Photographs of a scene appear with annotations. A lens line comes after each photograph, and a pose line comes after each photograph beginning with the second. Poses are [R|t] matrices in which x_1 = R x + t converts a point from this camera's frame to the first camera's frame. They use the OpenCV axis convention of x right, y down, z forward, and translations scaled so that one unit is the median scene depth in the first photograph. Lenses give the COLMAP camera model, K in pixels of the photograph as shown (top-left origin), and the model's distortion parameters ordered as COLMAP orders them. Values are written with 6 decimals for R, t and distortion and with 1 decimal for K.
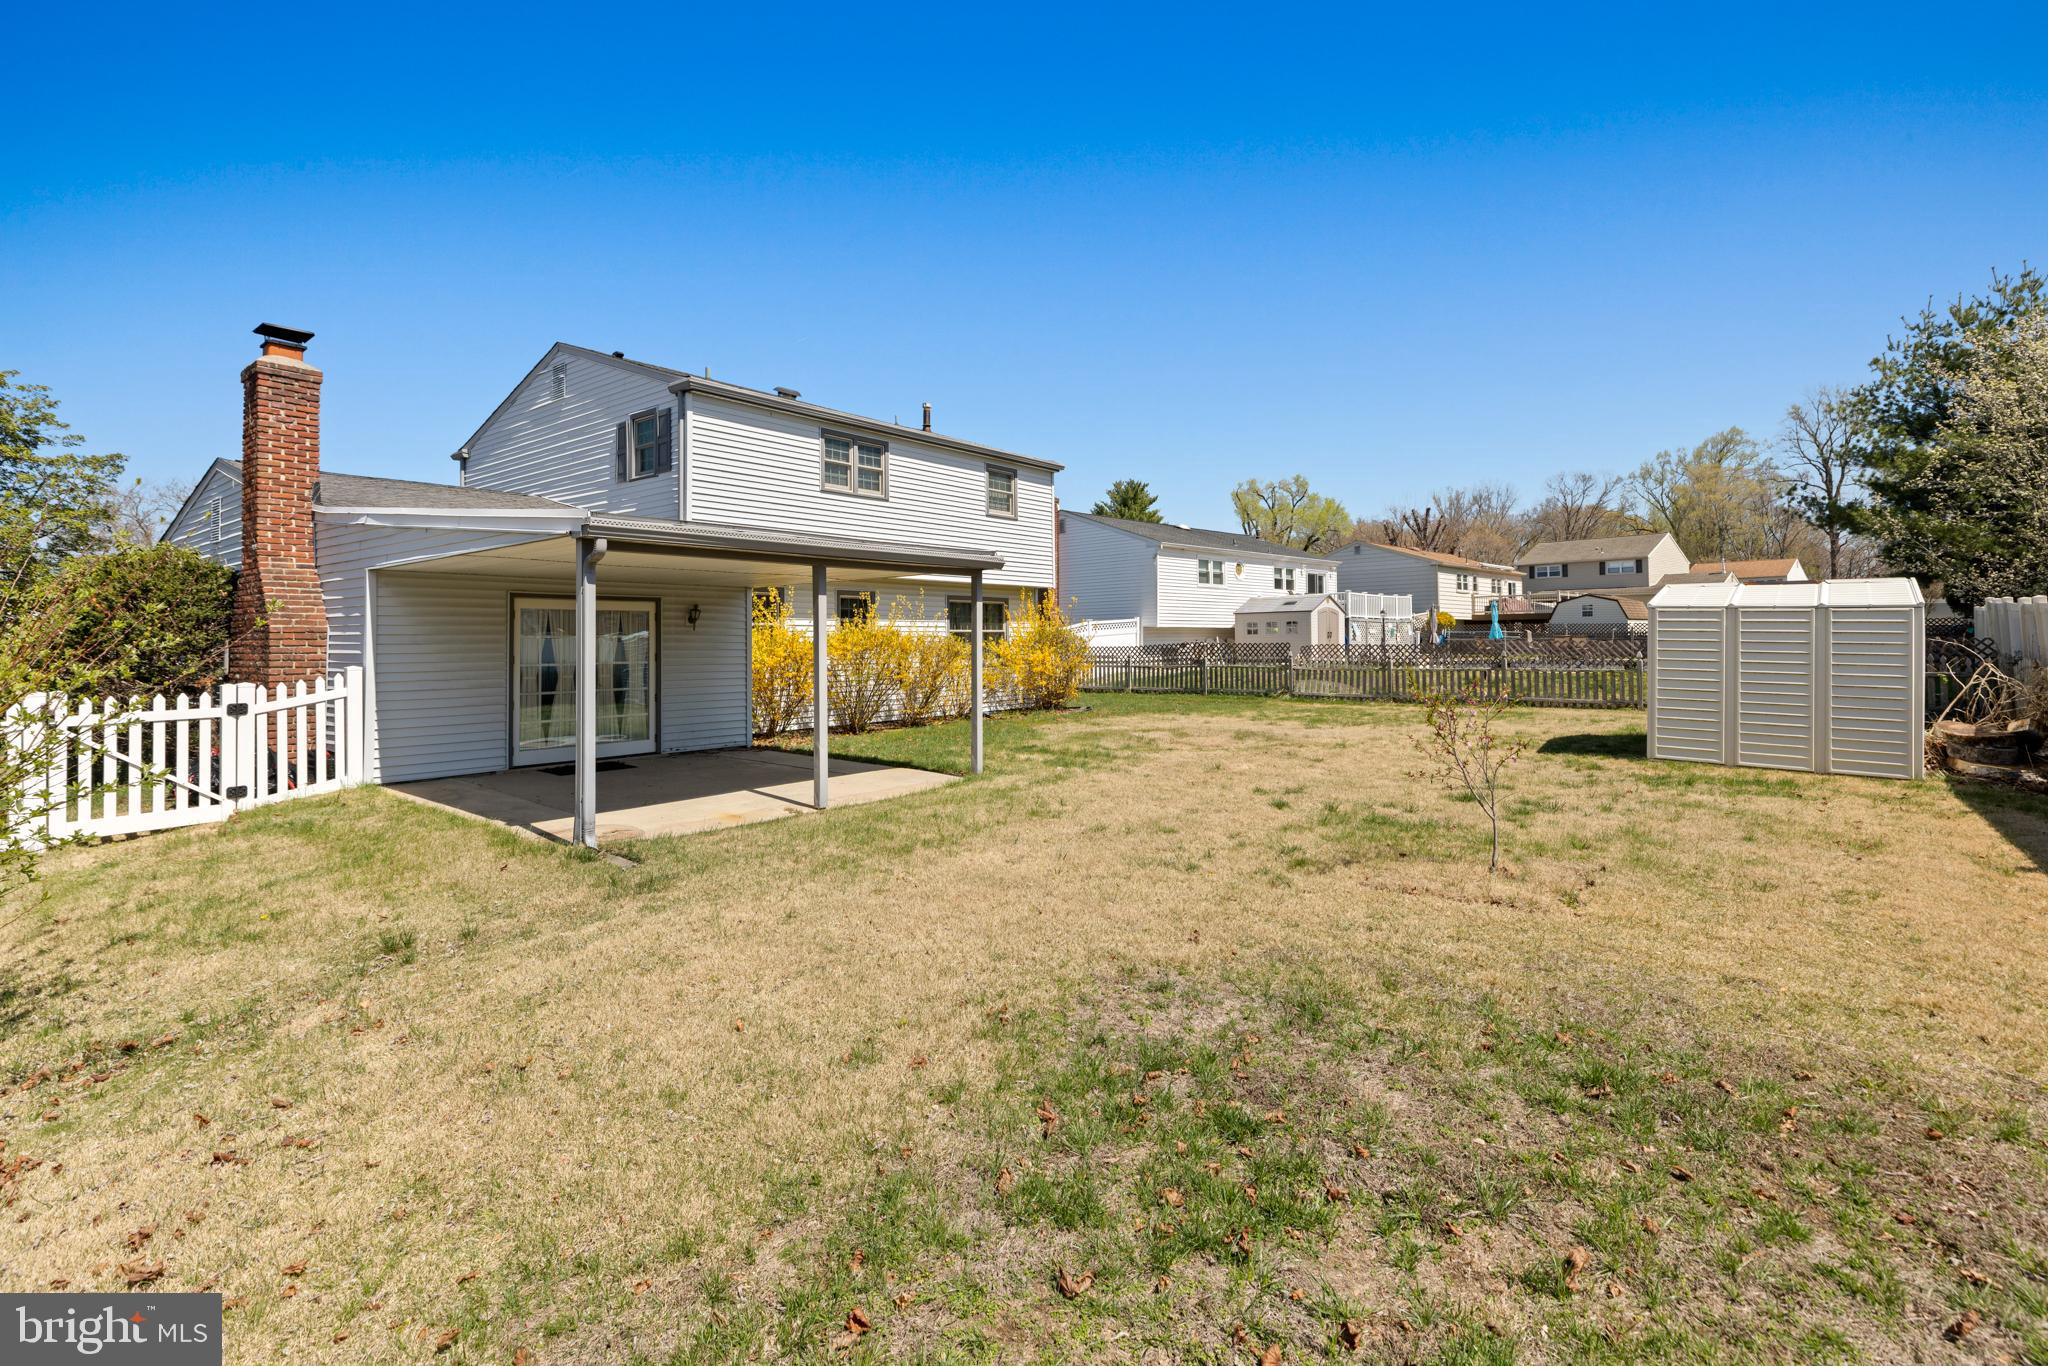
lens RADIAL K [[912.5, 0, 1022.3], [0, 912.5, 638.9], [0, 0, 1]] dist [-0.000154, -0.000037]
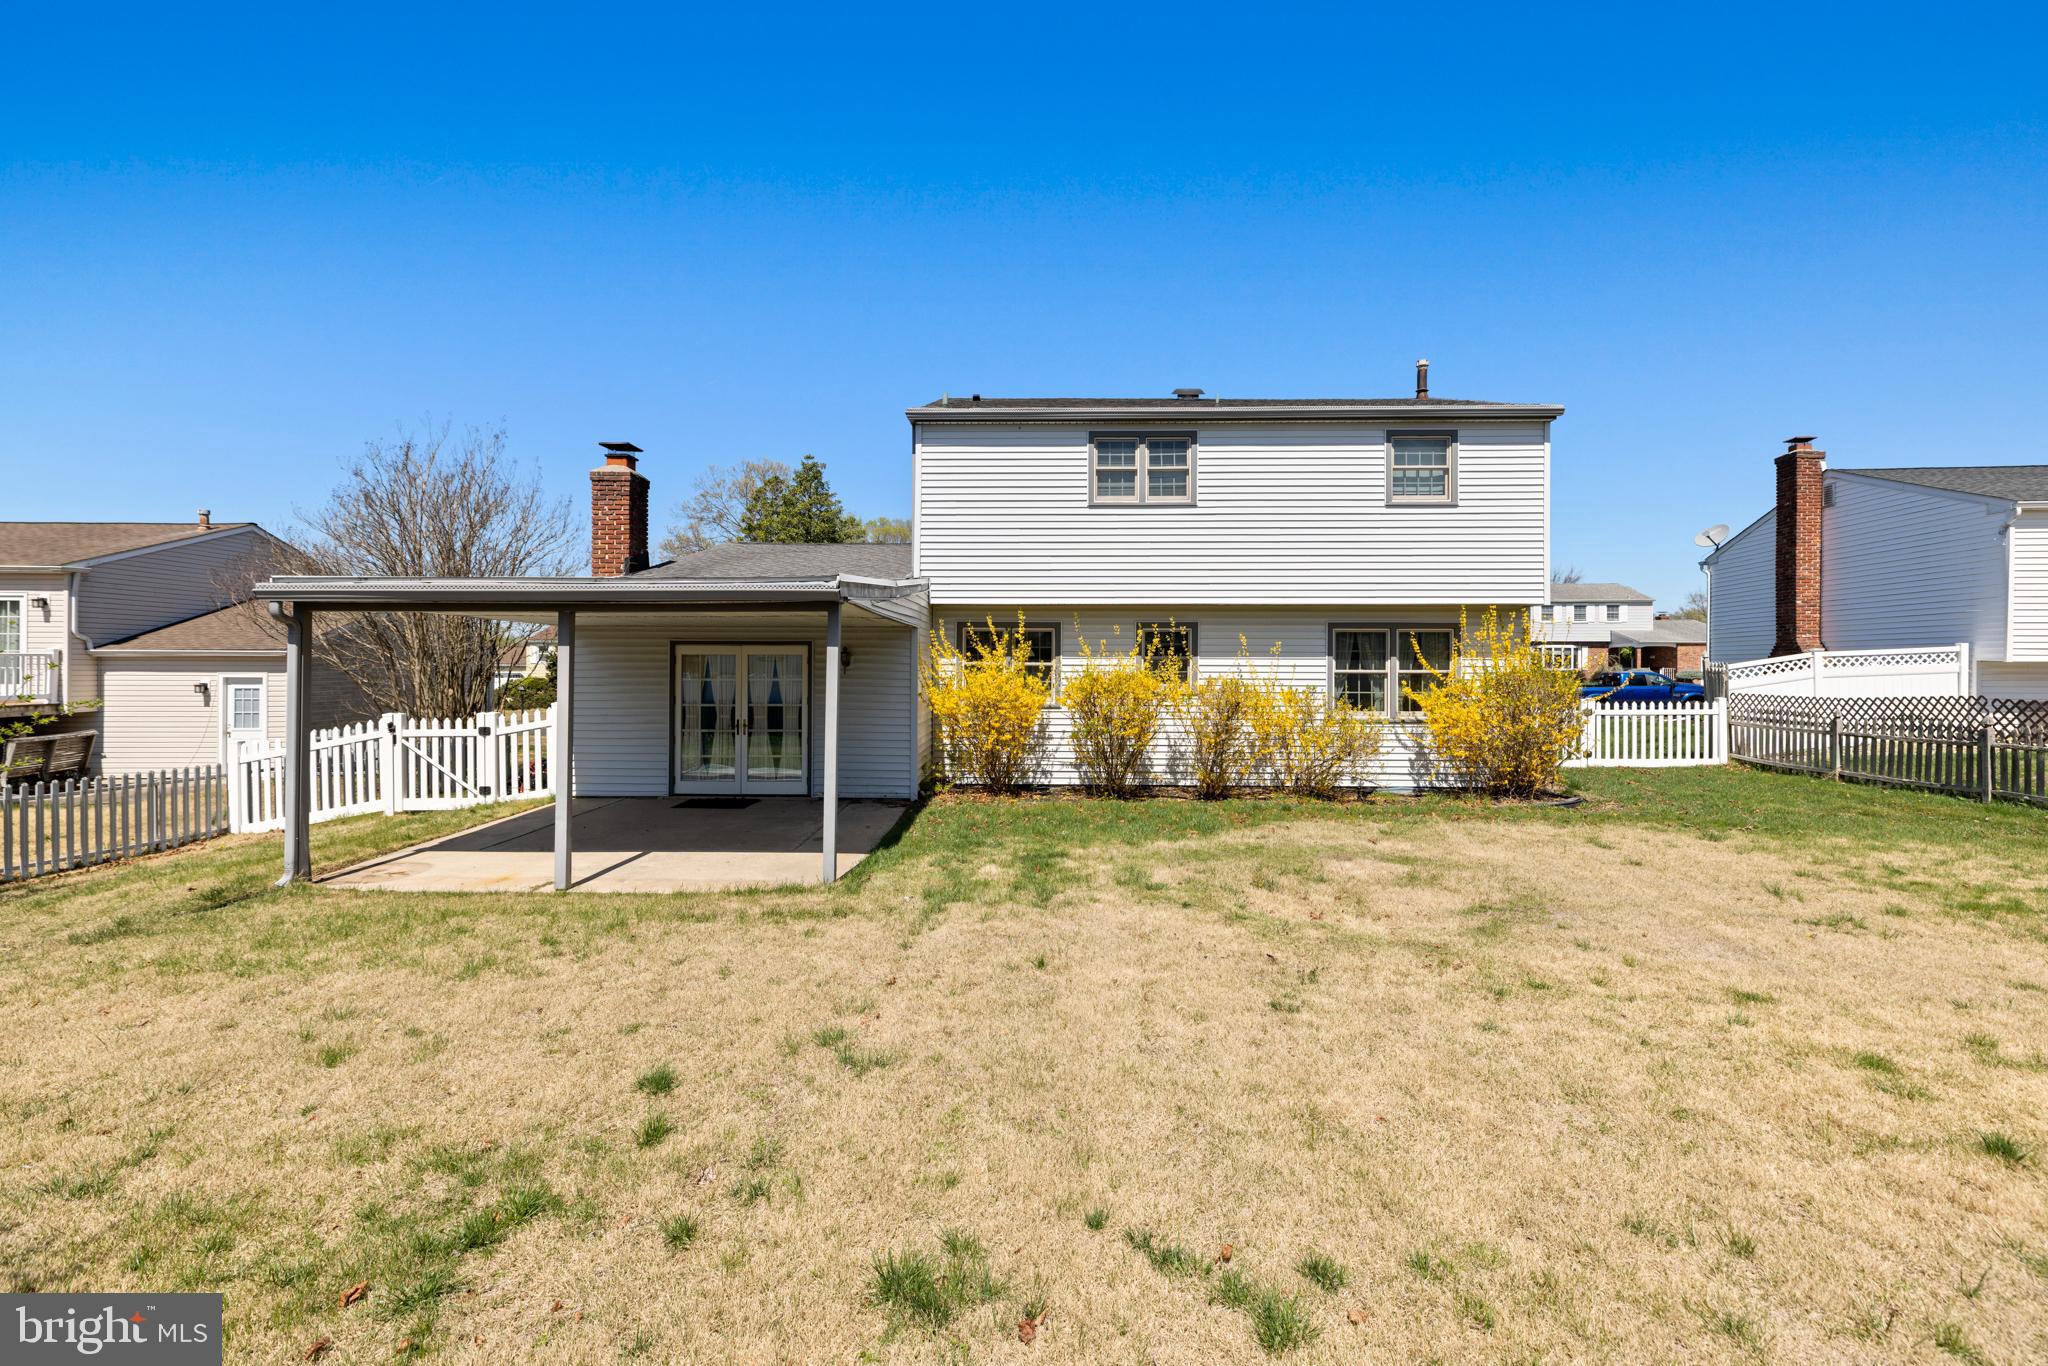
lens RADIAL K [[895.4, 0, 1024.0], [0, 895.4, 683.0], [0, 0, 1]] dist [0.000640, 0.000030]
pose [[0.624352, 0.022512, -0.780819, 0.468655], [-0.006552, 0.999700, 0.023584, -0.021793], [0.781116, -0.009609, 0.624312, 0.520320]]
